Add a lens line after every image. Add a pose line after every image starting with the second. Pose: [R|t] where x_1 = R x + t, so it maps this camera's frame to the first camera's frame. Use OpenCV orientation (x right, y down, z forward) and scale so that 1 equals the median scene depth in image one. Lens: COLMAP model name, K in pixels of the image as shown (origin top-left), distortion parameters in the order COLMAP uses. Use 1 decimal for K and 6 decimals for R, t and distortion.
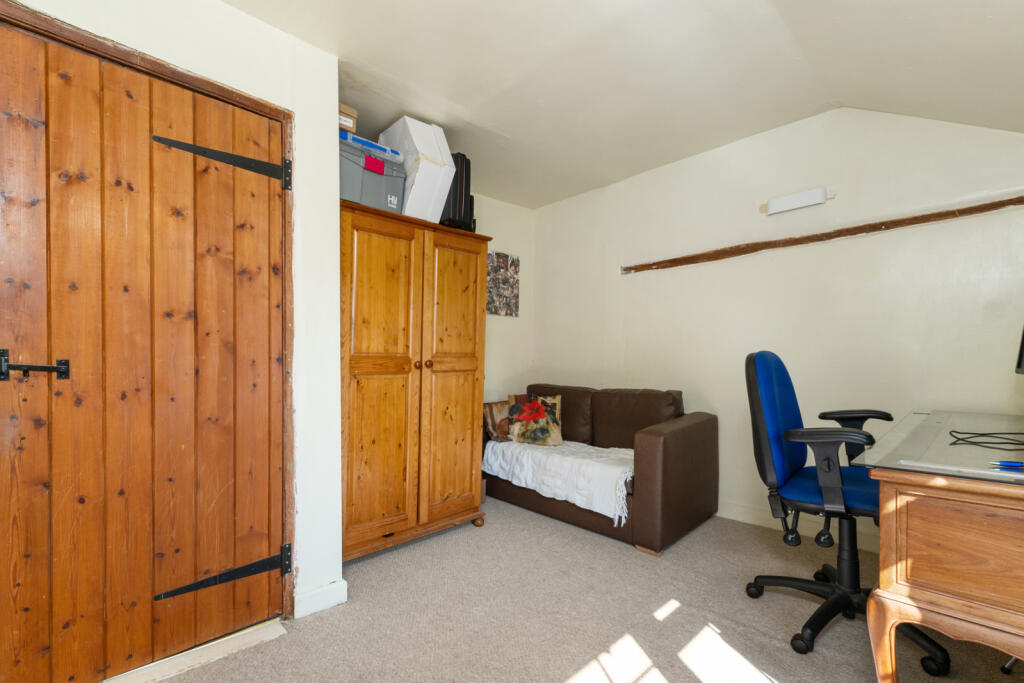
lens RADIAL K [[449.0, 0, 517.2], [0, 449.0, 365.0], [0, 0, 1]] dist [-0.000137, 0.000269]
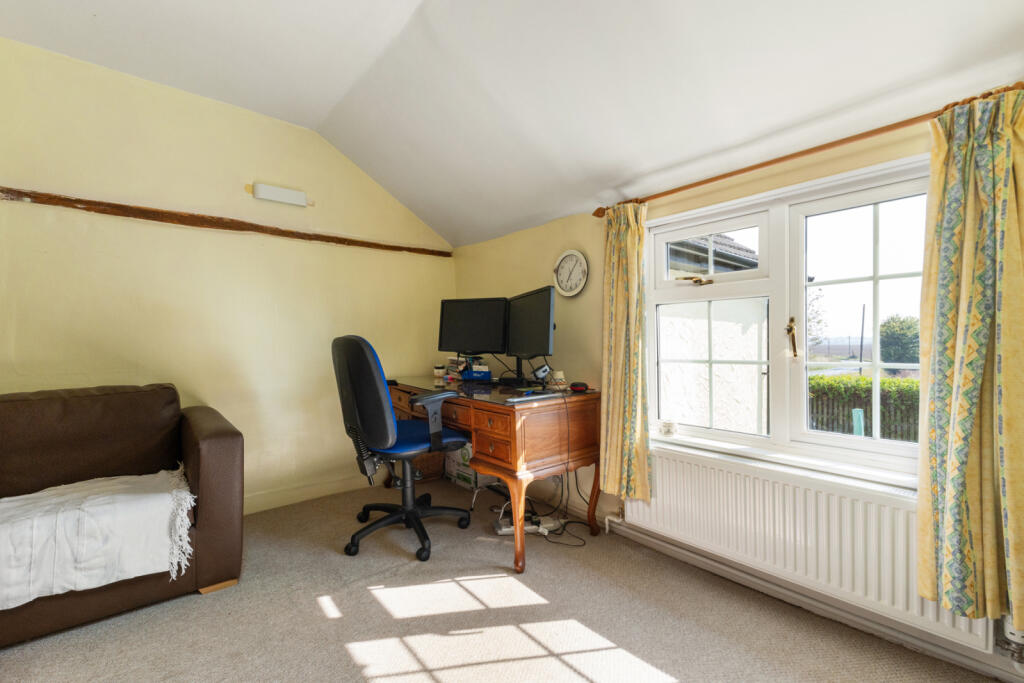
lens RADIAL K [[442.7, 0, 512.0], [0, 442.7, 341.5], [0, 0, 1]] dist [0.011875, 0.000158]
pose [[0.065278, 0.003047, 0.997862, -0.588686], [0.007951, 0.999962, -0.003574, -0.009369], [-0.997835, 0.008167, 0.065251, 0.554458]]
